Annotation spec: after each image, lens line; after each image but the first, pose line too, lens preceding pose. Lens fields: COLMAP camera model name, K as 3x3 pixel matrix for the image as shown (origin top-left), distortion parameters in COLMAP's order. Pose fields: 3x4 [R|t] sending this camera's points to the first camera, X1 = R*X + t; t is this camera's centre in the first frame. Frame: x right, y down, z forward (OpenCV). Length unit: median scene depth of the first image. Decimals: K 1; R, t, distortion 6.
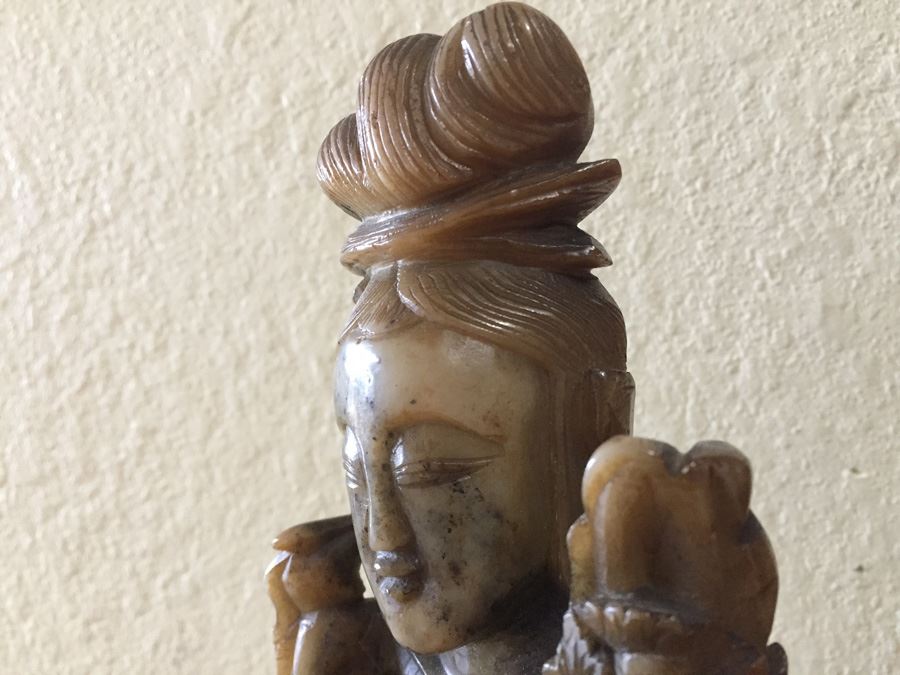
lens RADIAL K [[792.4, 0, 448.6], [0, 792.4, 336.8], [0, 0, 1]] dist [0.085298, -0.156217]
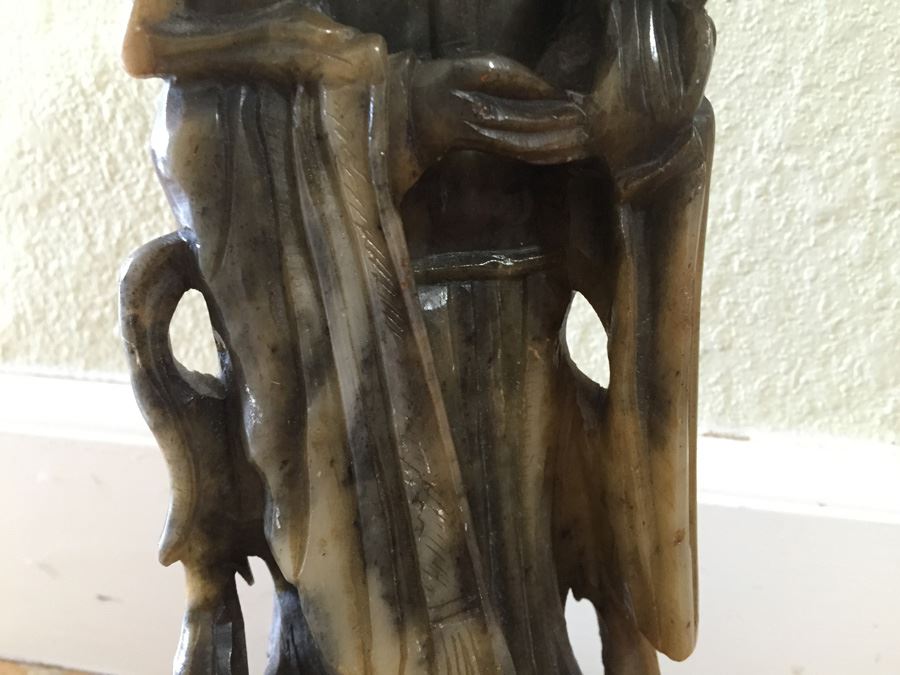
lens RADIAL K [[796.3, 0, 447.2], [0, 796.3, 334.2], [0, 0, 1]] dist [0.081245, -0.155214]
pose [[0.993565, 0.061184, 0.095317, -0.275471], [-0.084148, 0.962044, 0.259596, 0.425950], [-0.075816, -0.265946, 0.961002, 0.083243]]
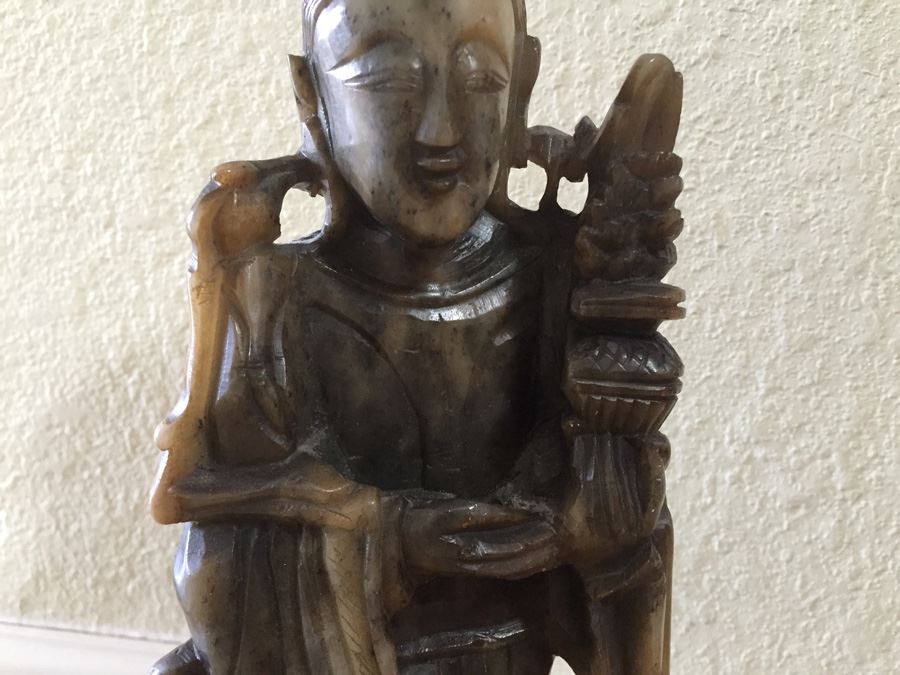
lens RADIAL K [[792.4, 0, 448.6], [0, 792.4, 336.8], [0, 0, 1]] dist [0.085298, -0.156217]
pose [[0.994566, 0.068431, 0.078458, -0.280743], [-0.078515, 0.987917, 0.133623, 0.189649], [-0.068366, -0.139057, 0.987922, 0.057543]]
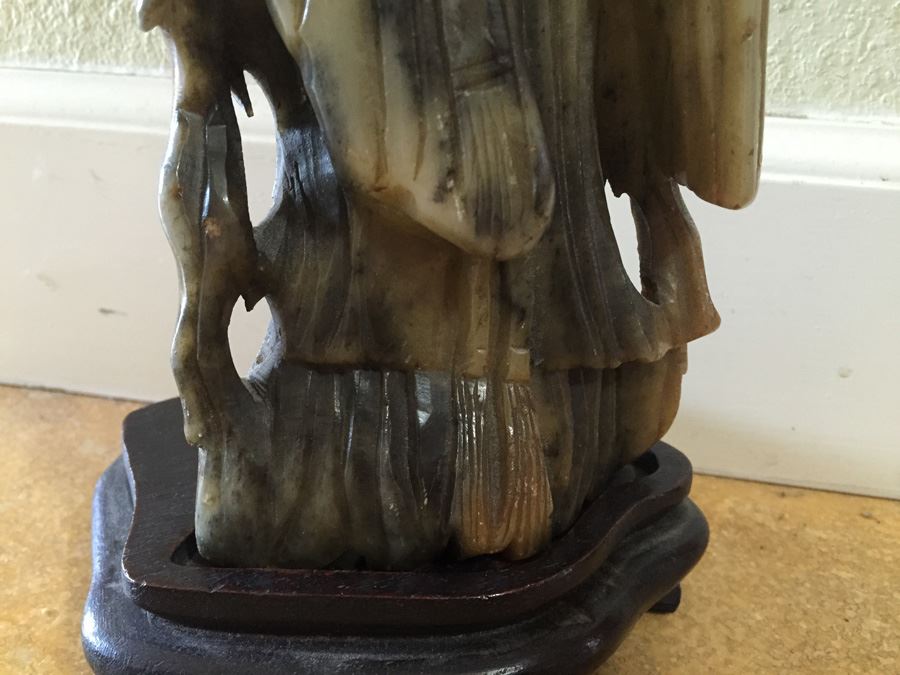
lens RADIAL K [[792.4, 0, 448.6], [0, 792.4, 336.8], [0, 0, 1]] dist [0.085298, -0.156217]
pose [[0.994449, 0.068586, 0.079798, -0.252316], [-0.092538, 0.931042, 0.352984, 0.739604], [-0.050085, -0.358409, 0.932220, 0.073053]]
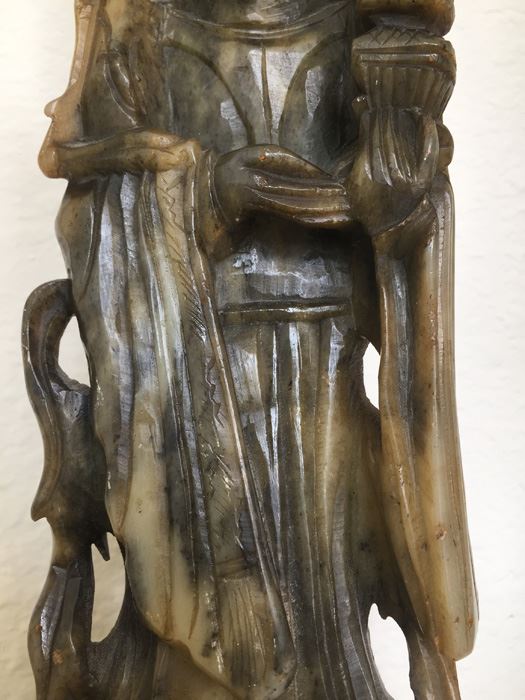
lens RADIAL K [[616.3, 0, 263.1], [0, 616.3, 346.8], [0, 0, 1]] dist [0.085298, -0.156217]
pose [[0.985570, 0.079179, -0.149606, -0.116785], [-0.077700, 0.996853, 0.015718, 0.560407], [0.150380, -0.003867, 0.988621, 0.050272]]
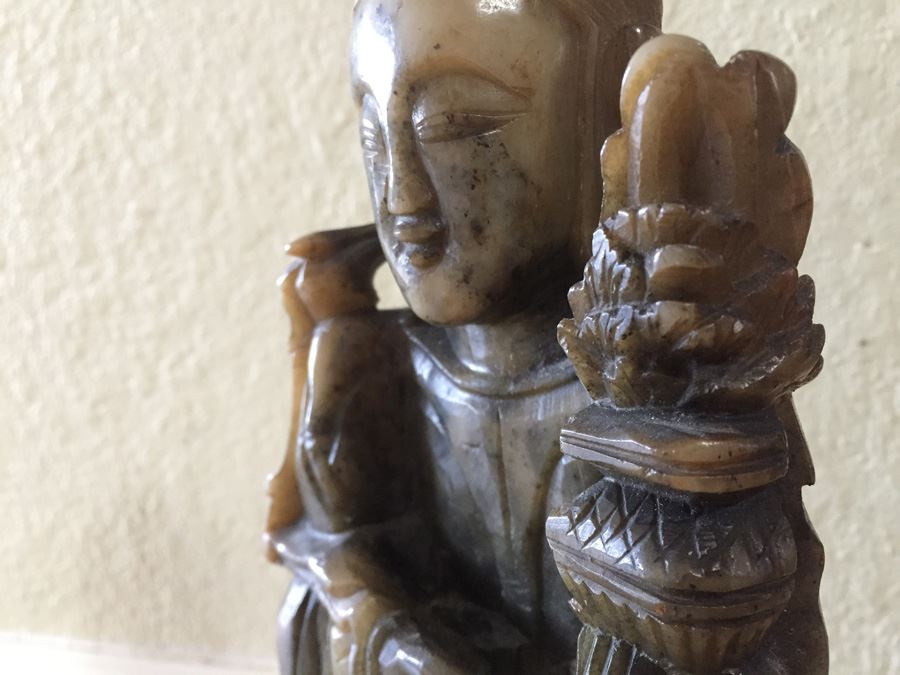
lens RADIAL K [[801.8, 0, 448.1], [0, 801.8, 335.1], [0, 0, 1]] dist [0.083477, -0.171200]
pose [[0.999876, 0.013765, 0.007662, -0.015315], [-0.014812, 0.987057, 0.159683, 0.118637], [-0.005365, -0.159777, 0.987139, -0.000707]]
